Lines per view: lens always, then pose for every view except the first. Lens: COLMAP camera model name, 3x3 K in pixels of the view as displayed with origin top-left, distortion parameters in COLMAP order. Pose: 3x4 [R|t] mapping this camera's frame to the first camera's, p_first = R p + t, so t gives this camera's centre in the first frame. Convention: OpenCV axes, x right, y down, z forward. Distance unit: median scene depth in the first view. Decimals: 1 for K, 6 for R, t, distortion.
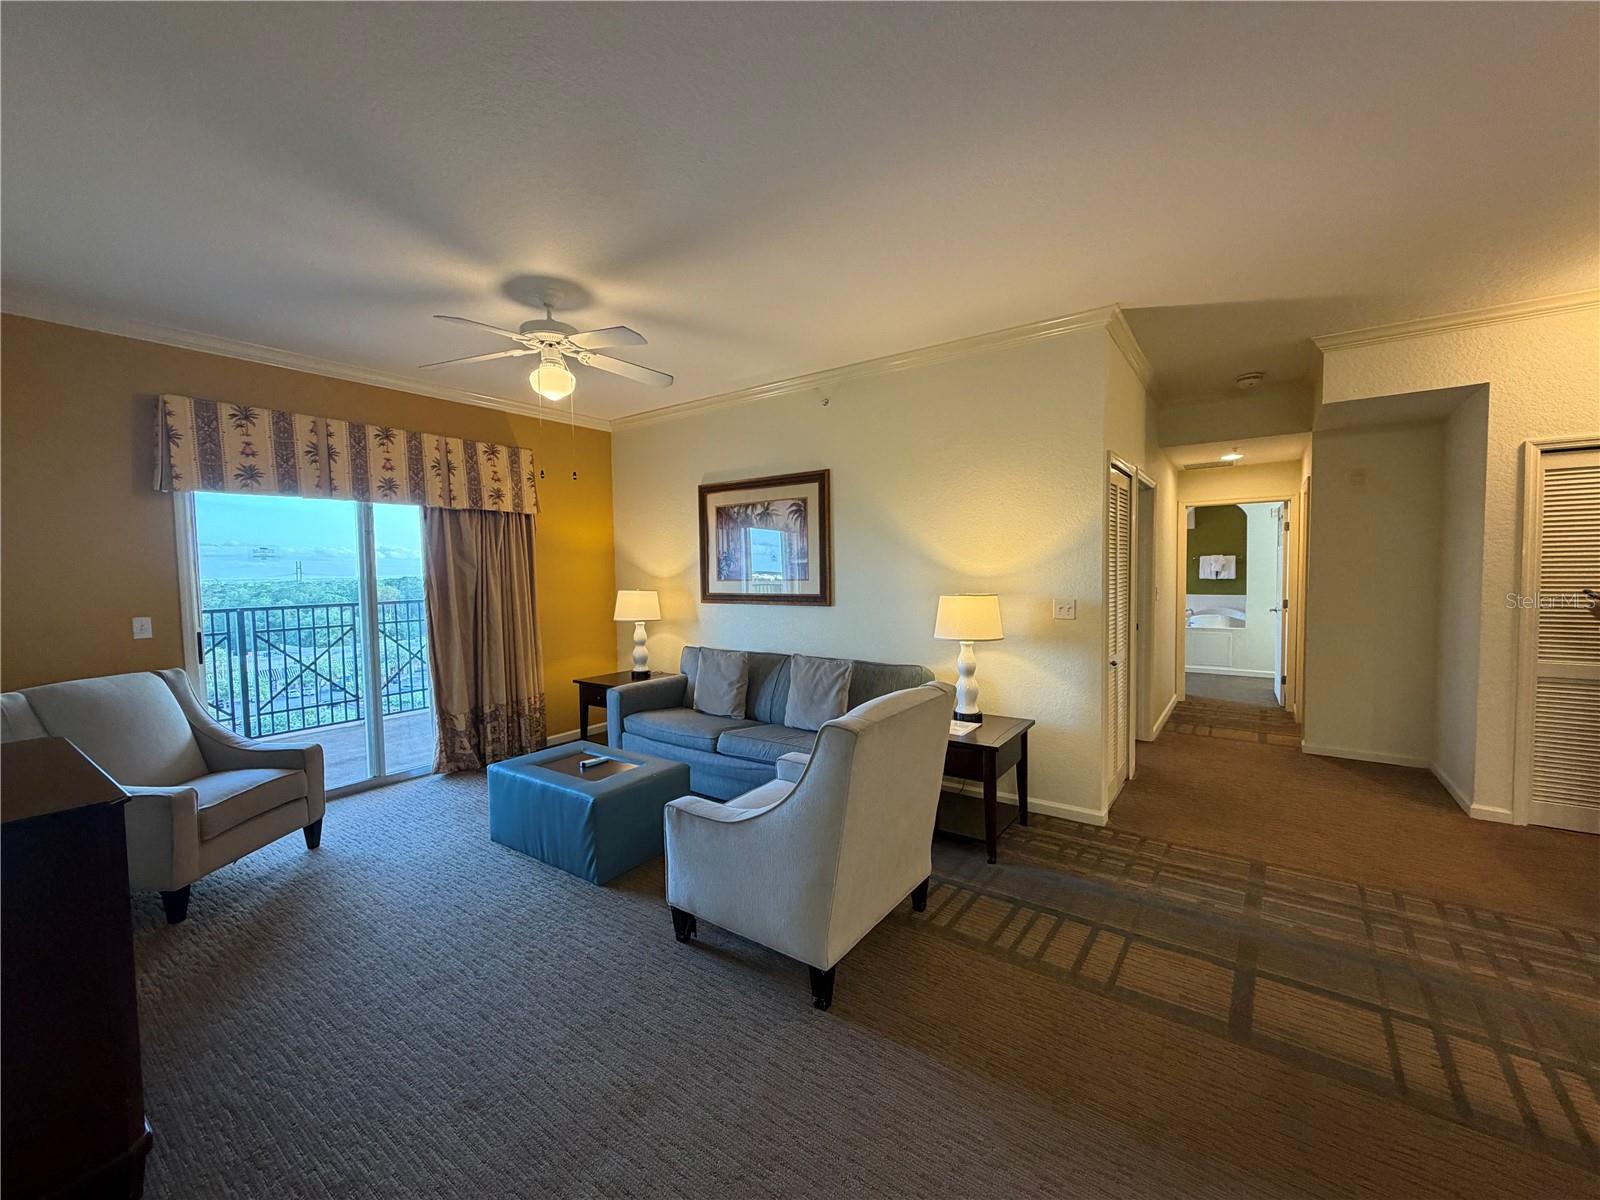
lens RADIAL K [[637.1, 0, 797.6], [0, 637.1, 599.3], [0, 0, 1]] dist [-0.000303, 0.000099]
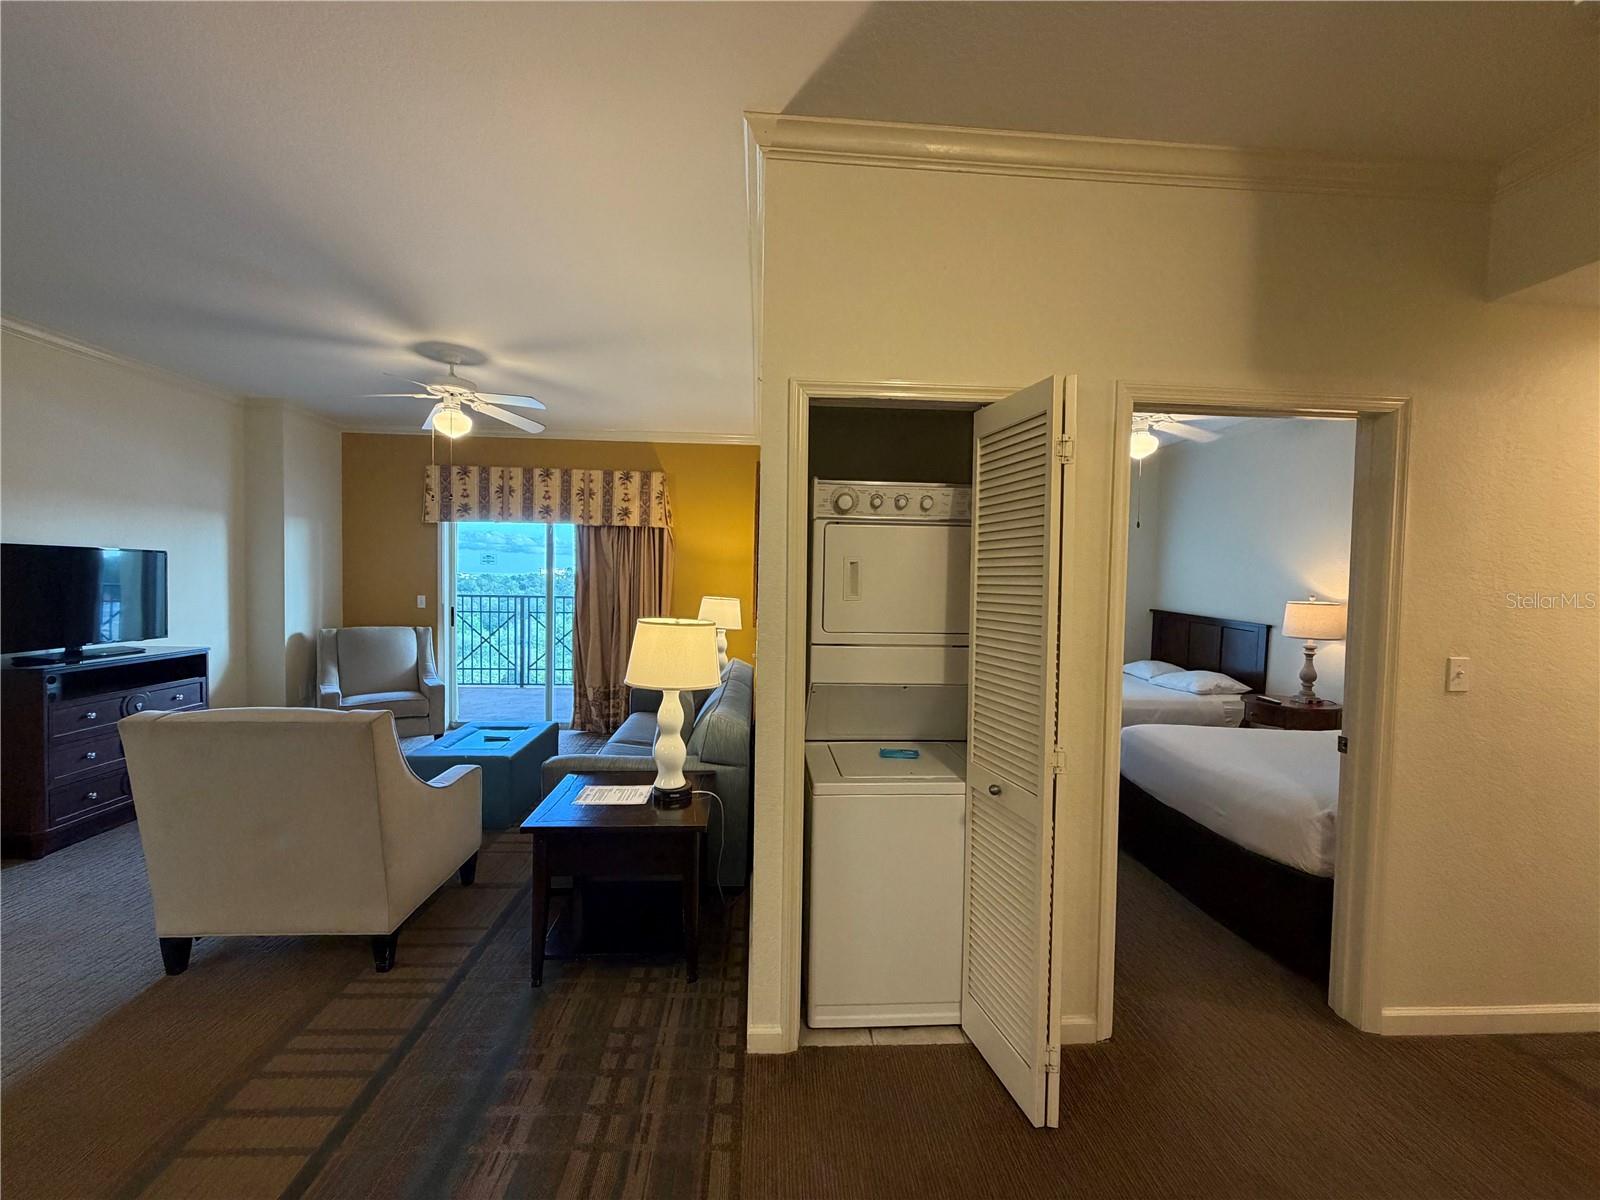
lens RADIAL K [[637.1, 0, 797.6], [0, 637.1, 599.3], [0, 0, 1]] dist [-0.000303, 0.000099]
pose [[0.636271, 0.054429, -0.769543, 0.781824], [-0.066347, 0.997673, 0.015708, -0.046249], [0.768607, 0.041062, 0.638402, 0.558716]]
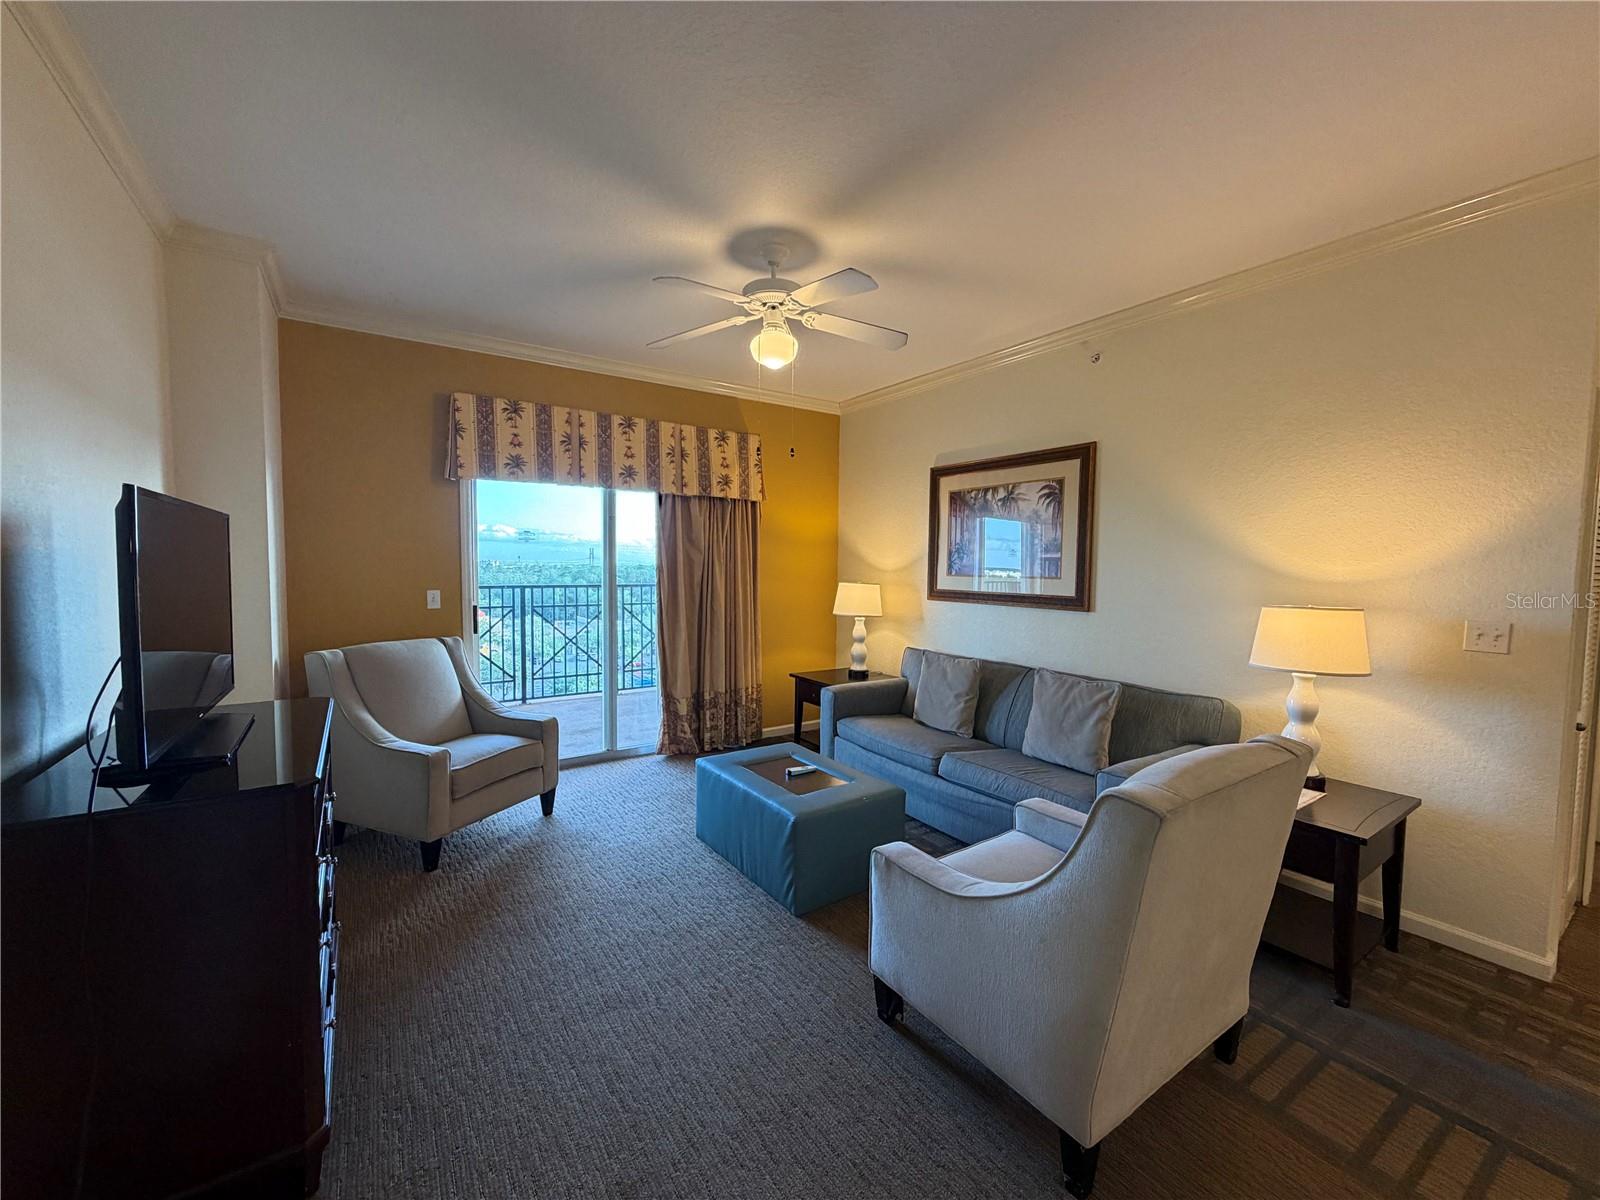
lens RADIAL K [[637.1, 0, 797.6], [0, 637.1, 599.3], [0, 0, 1]] dist [-0.000303, 0.000099]
pose [[0.938313, 0.047194, -0.342551, -0.020583], [-0.044163, 0.998886, 0.016648, -0.002439], [0.342955, -0.000494, 0.939352, 0.123904]]
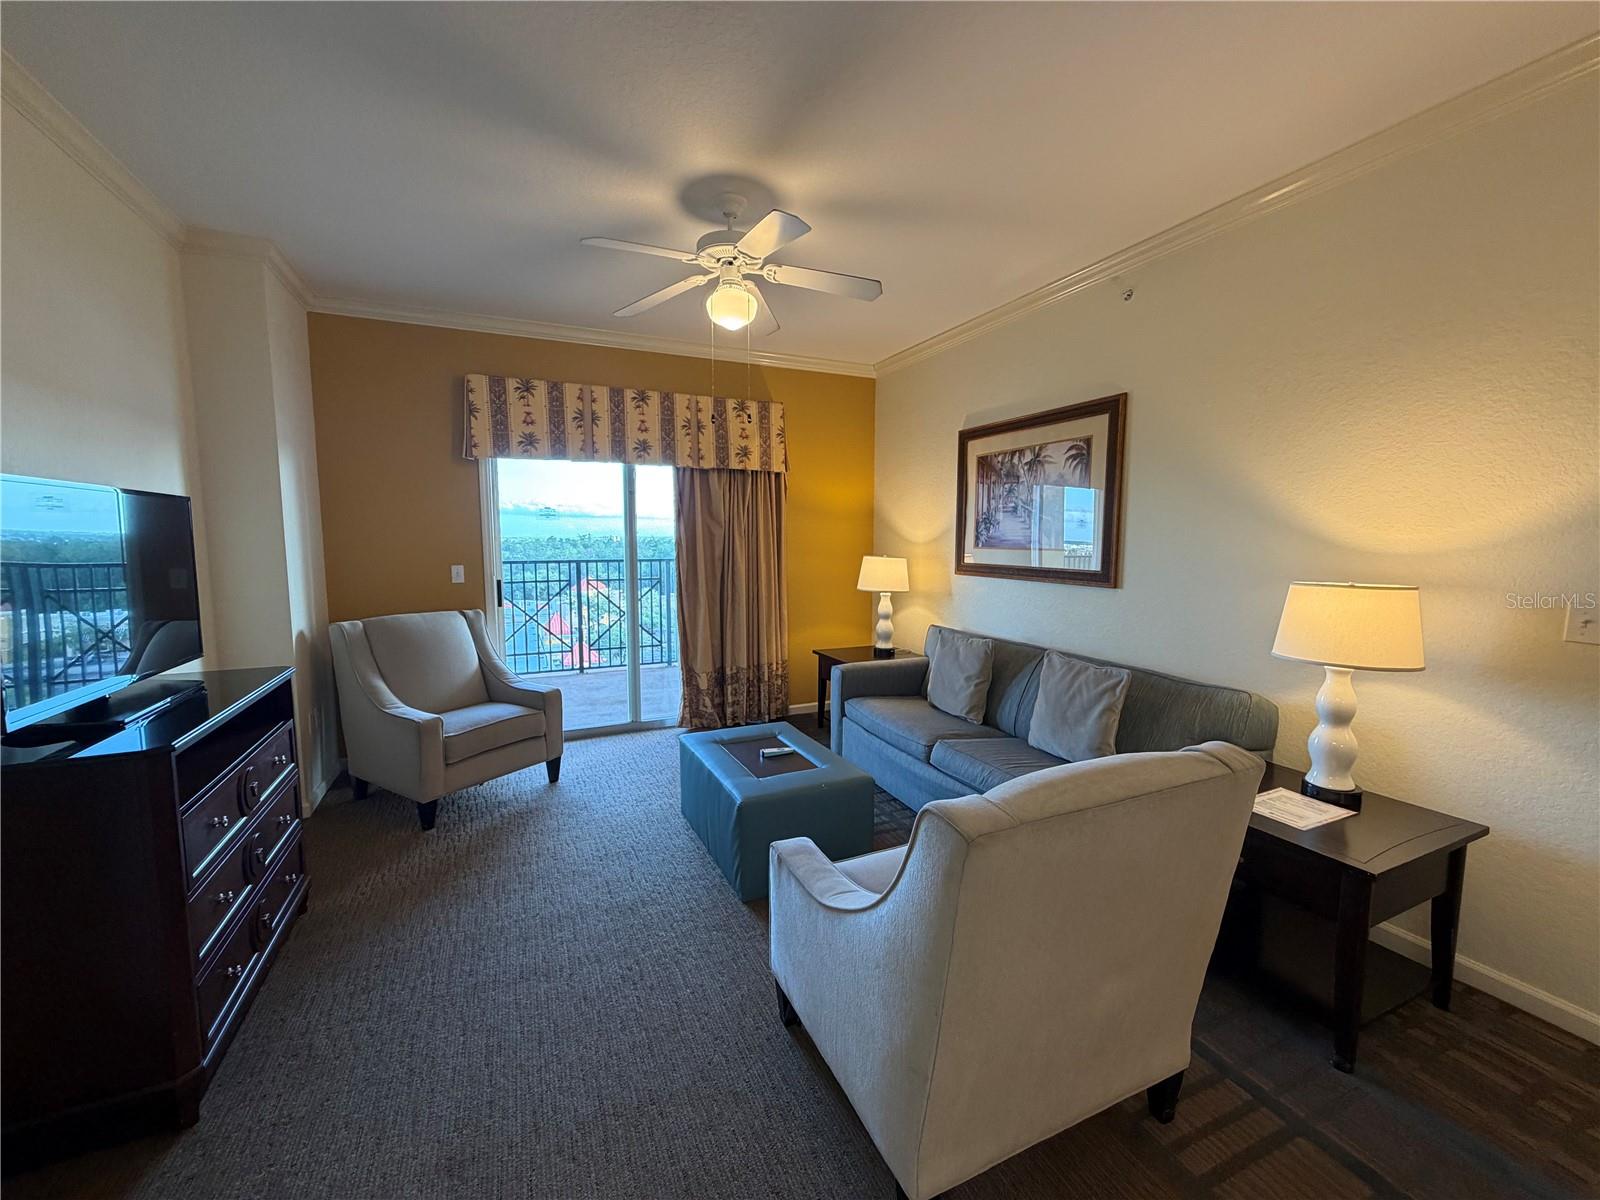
lens RADIAL K [[637.1, 0, 797.6], [0, 637.1, 599.3], [0, 0, 1]] dist [-0.000303, 0.000099]
pose [[0.868130, 0.067489, -0.491728, 0.102646], [-0.040395, 0.997033, 0.065526, -0.010149], [0.494691, -0.037021, 0.868280, 0.221656]]
